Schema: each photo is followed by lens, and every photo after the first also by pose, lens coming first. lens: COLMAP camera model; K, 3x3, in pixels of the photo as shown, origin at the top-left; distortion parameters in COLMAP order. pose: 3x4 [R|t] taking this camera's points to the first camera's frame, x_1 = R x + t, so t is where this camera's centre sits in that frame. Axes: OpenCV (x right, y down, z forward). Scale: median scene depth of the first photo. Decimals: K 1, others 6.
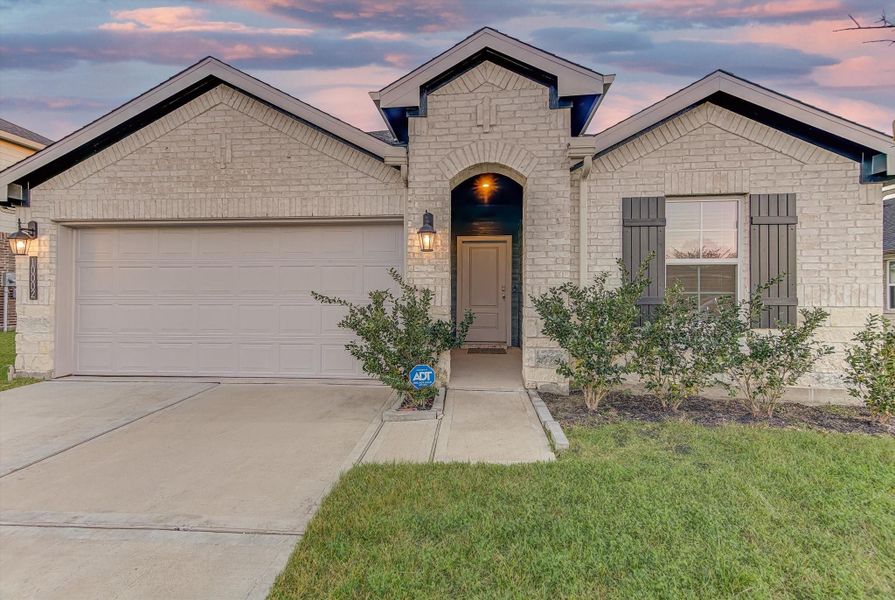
lens RADIAL K [[410.0, 0, 421.1], [0, 410.0, 267.7], [0, 0, 1]] dist [0.000869, -0.000137]
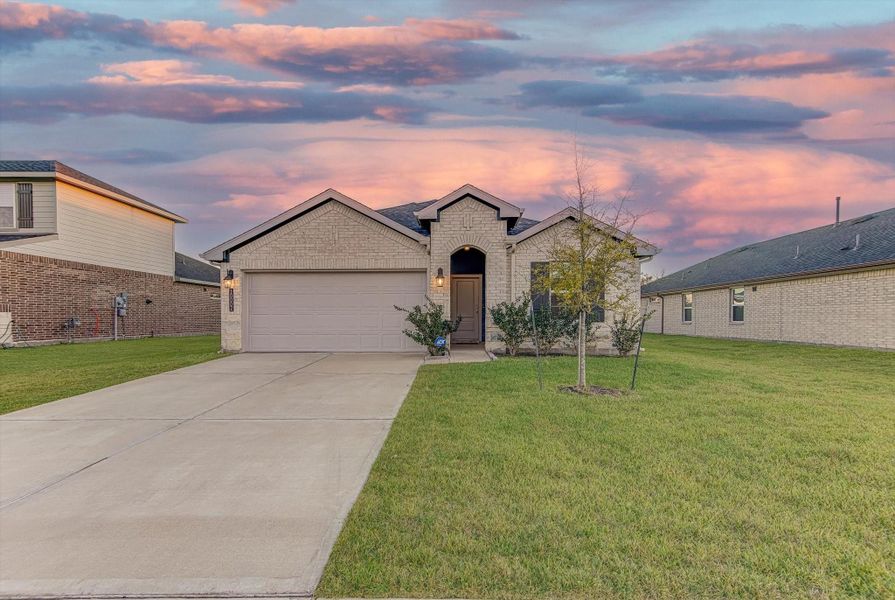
lens RADIAL K [[410.0, 0, 442.9], [0, 410.0, 292.2], [0, 0, 1]] dist [-0.011776, -0.001229]
pose [[0.994736, 0.001137, 0.102463, -0.183584], [-0.000848, 0.999996, -0.002859, -0.005988], [-0.102466, 0.002757, 0.994733, -1.076548]]
